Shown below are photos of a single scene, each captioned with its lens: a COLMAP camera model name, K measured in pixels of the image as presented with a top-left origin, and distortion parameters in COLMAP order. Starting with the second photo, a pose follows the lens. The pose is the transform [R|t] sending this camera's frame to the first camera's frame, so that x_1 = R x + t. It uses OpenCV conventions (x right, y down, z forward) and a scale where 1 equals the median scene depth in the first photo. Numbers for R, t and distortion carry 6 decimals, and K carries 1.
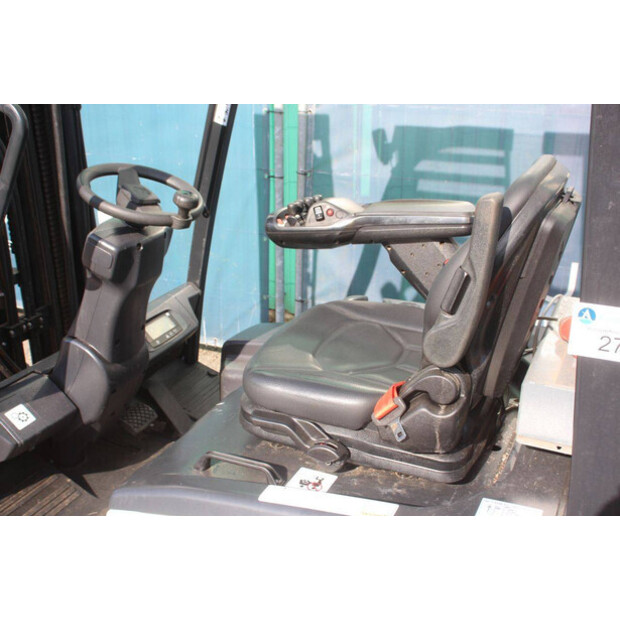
lens RADIAL K [[777.6, 0, 310.0], [0, 777.6, 310.0], [0, 0, 1]] dist [0.013375, 0.005877]
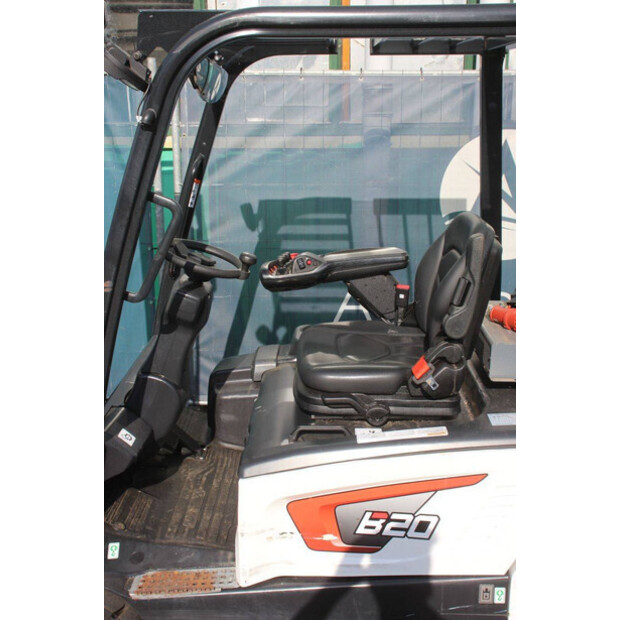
lens RADIAL K [[777.6, 0, 310.0], [0, 777.6, 310.0], [0, 0, 1]] dist [0.013375, 0.005877]
pose [[0.921374, -0.112846, 0.371935, -0.517206], [0.144917, 0.987663, -0.059336, 0.045747], [-0.360651, 0.108571, 0.926360, -0.313828]]
